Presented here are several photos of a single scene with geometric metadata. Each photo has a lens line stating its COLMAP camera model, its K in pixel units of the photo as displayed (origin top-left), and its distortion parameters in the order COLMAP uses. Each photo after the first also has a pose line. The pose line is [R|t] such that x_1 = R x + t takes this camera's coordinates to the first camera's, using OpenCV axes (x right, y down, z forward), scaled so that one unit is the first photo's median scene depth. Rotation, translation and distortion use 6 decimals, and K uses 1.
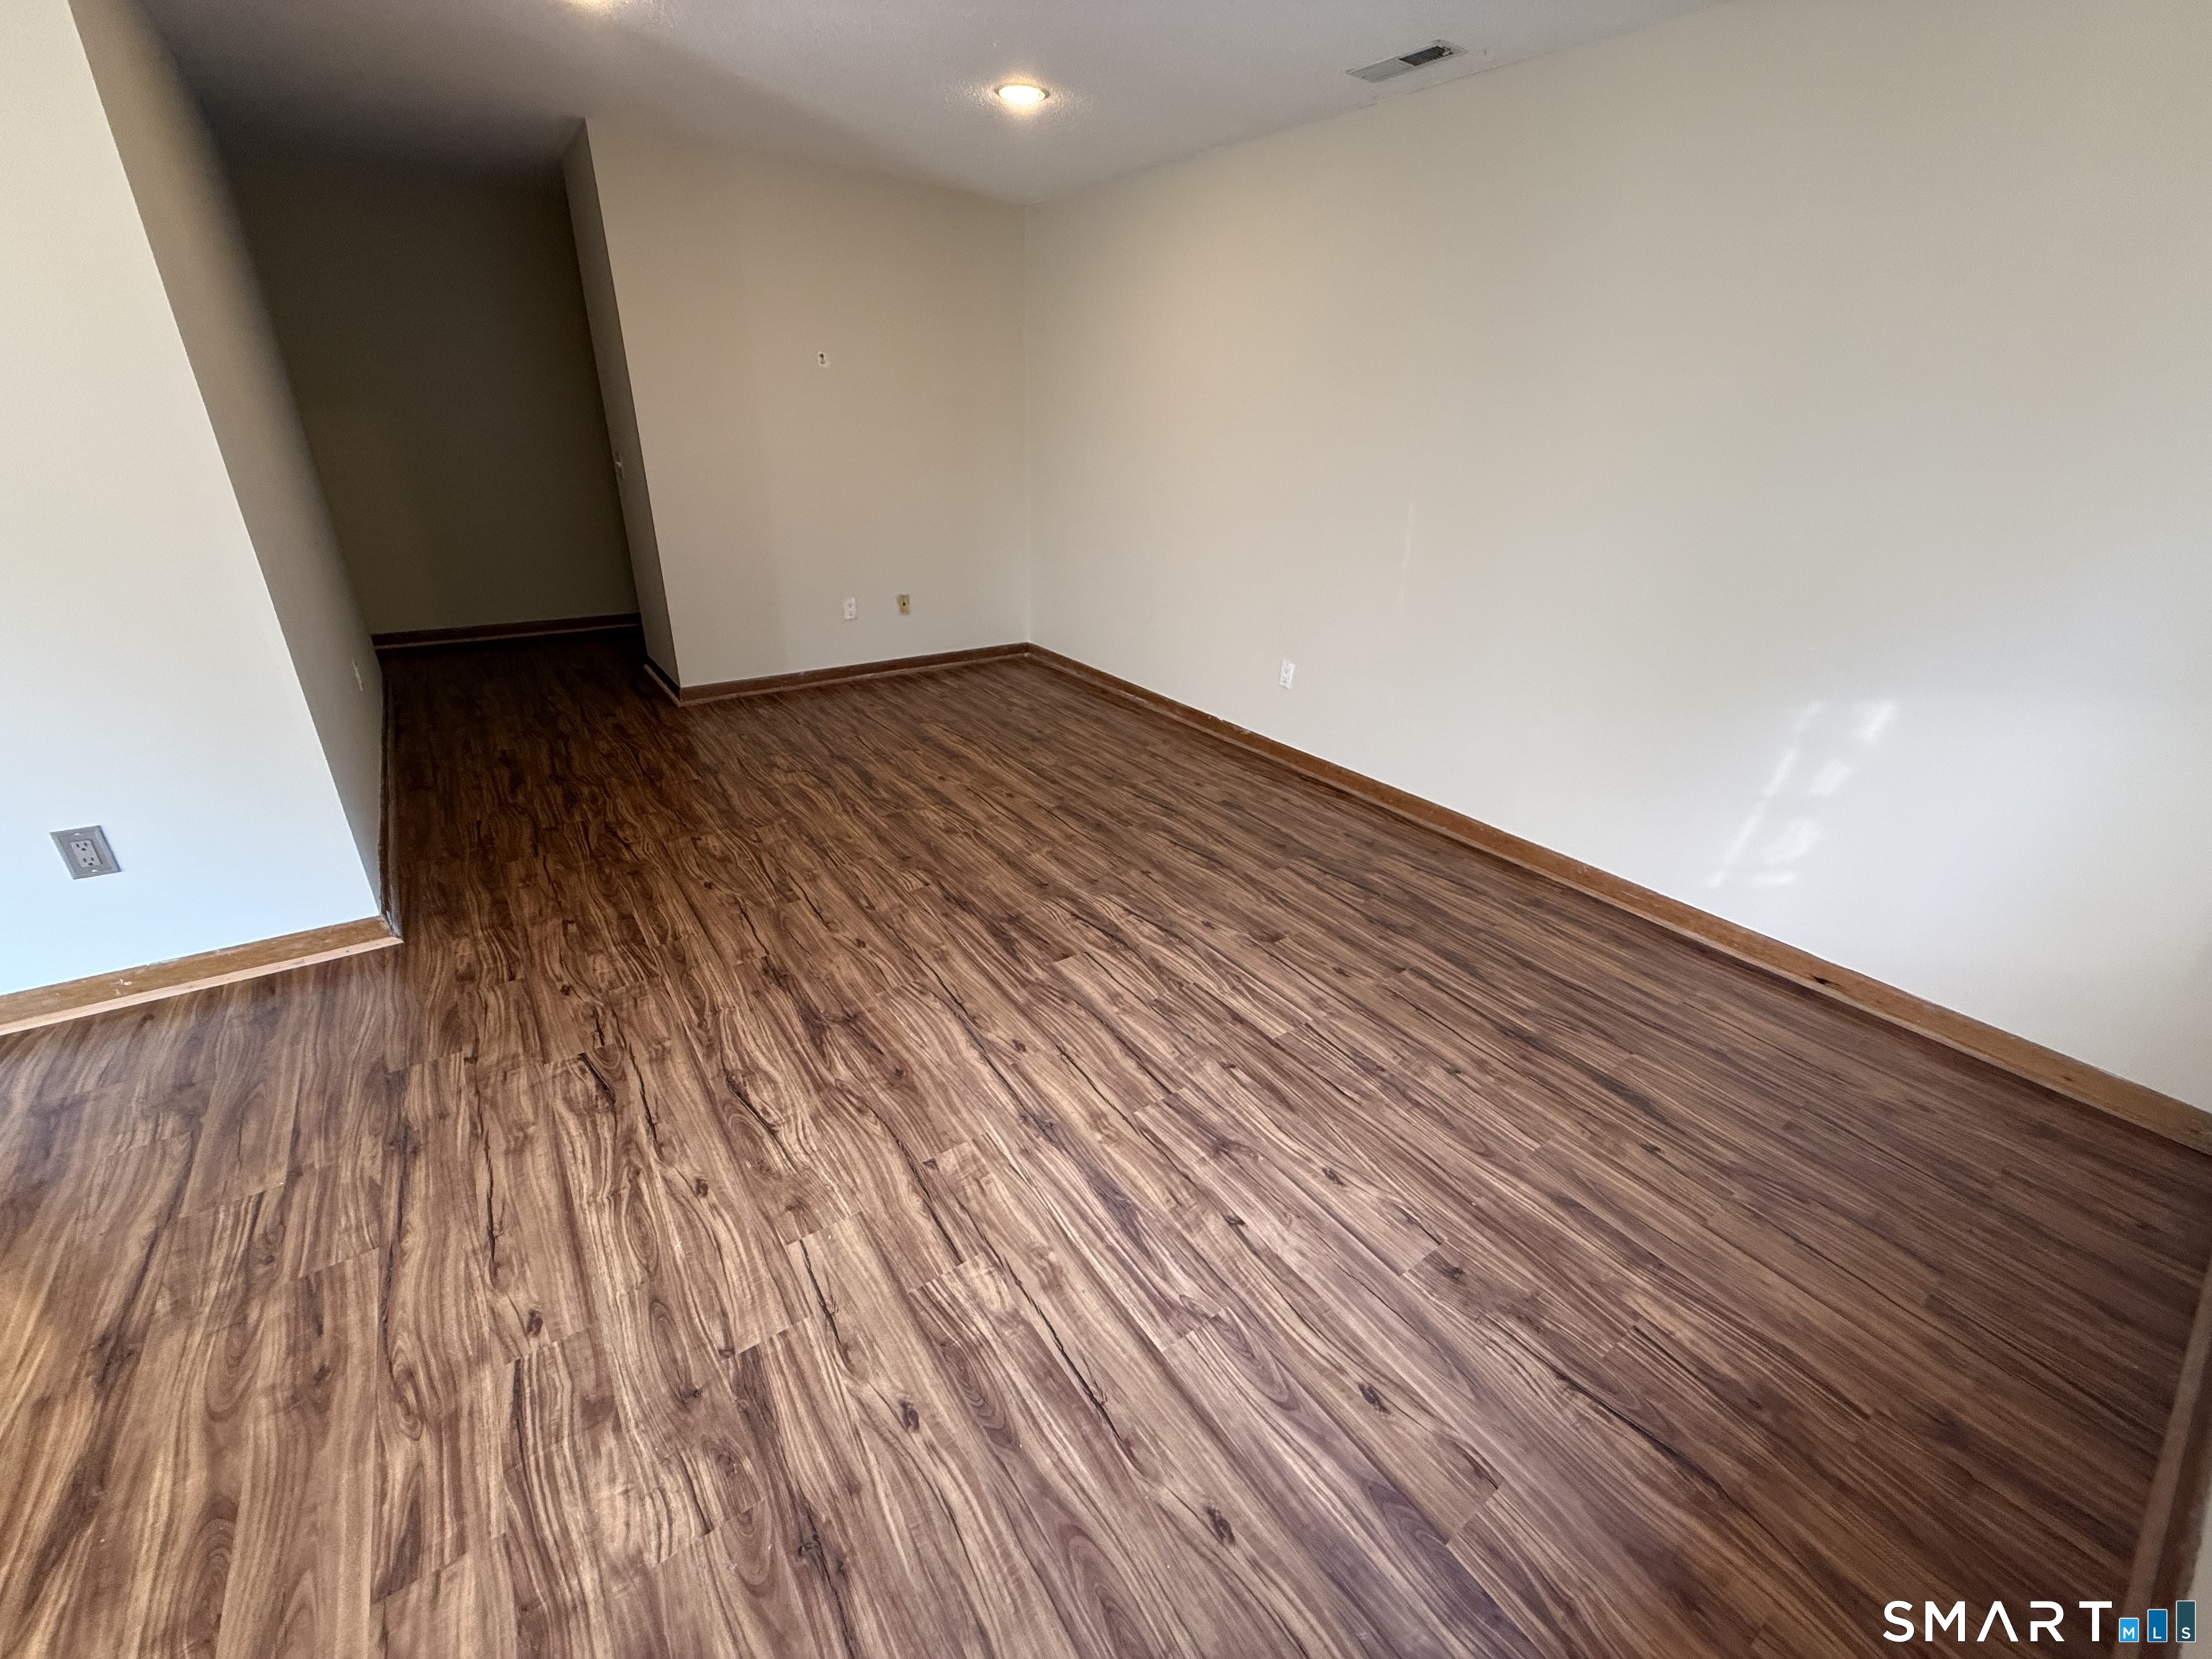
lens RADIAL K [[852.1, 0, 1118.6], [0, 852.1, 854.2], [0, 0, 1]] dist [0.001246, 0.000302]
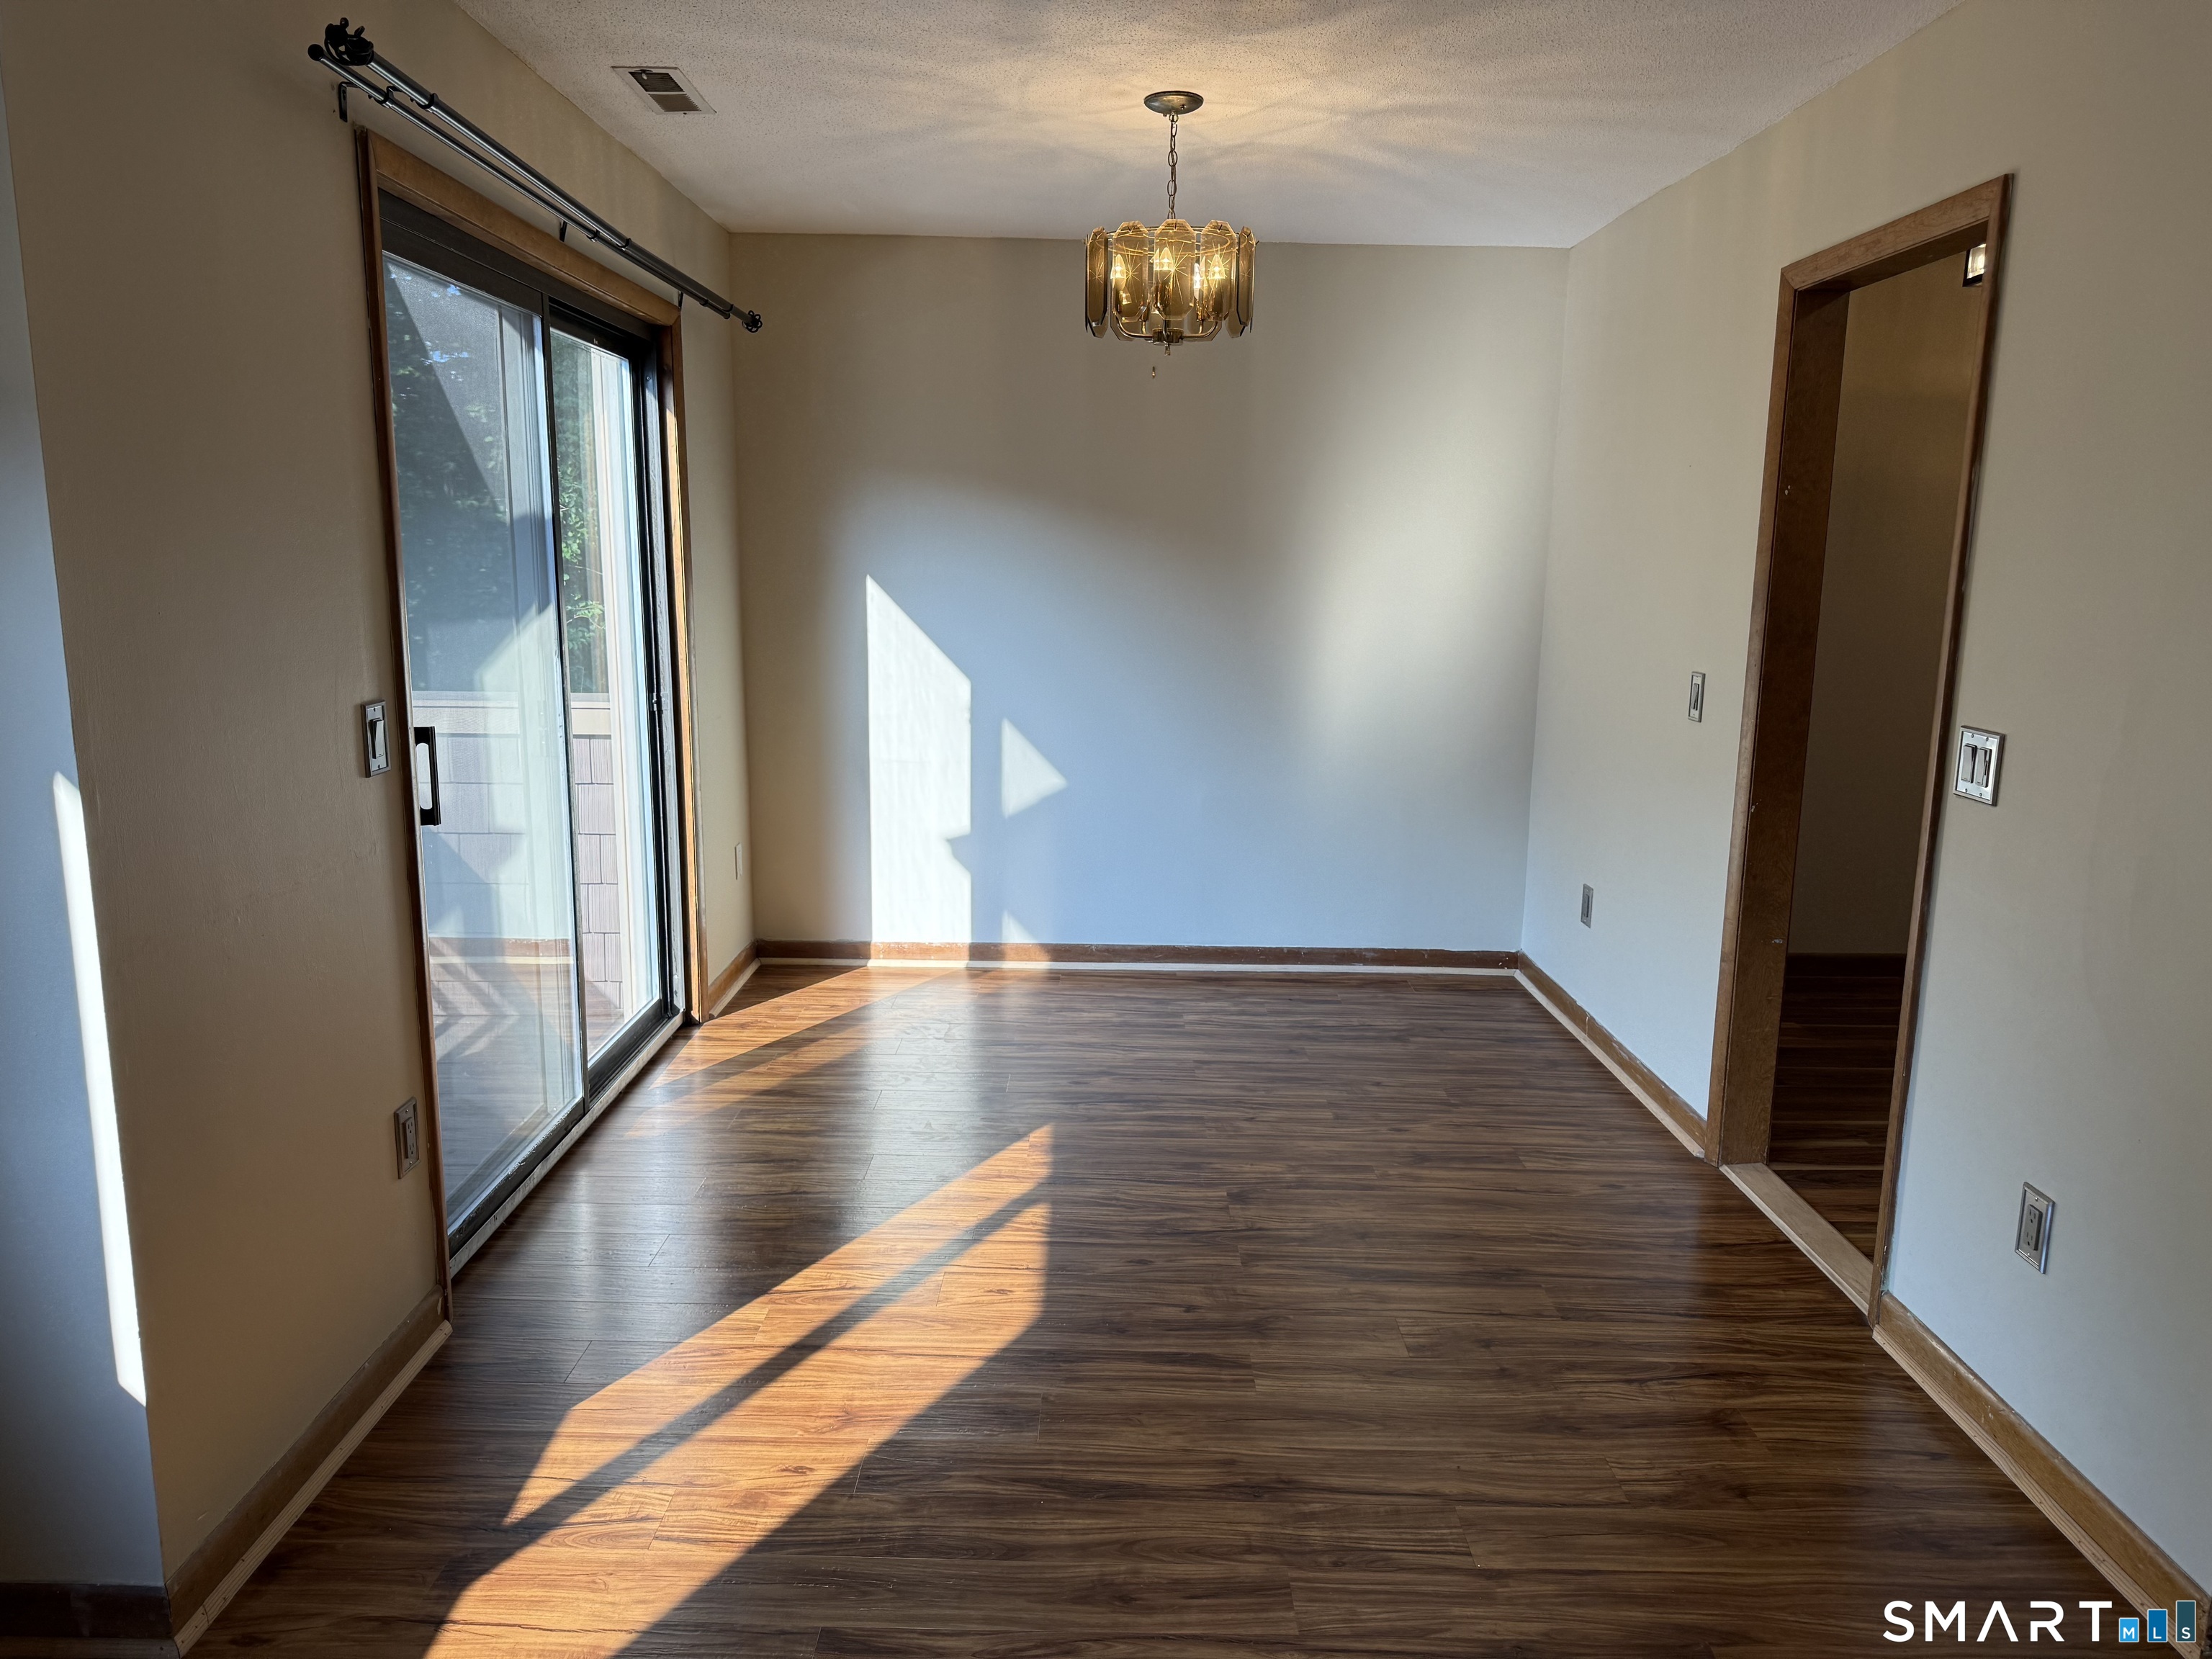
lens RADIAL K [[1552.0, 0, 1089.8], [0, 1552.0, 832.2], [0, 0, 1]] dist [0.065849, -0.089670]
pose [[-0.596483, 0.096728, -0.796776, 0.189422], [-0.398575, 0.825963, 0.398653, -0.417788], [0.696668, 0.555364, -0.454119, 0.778102]]
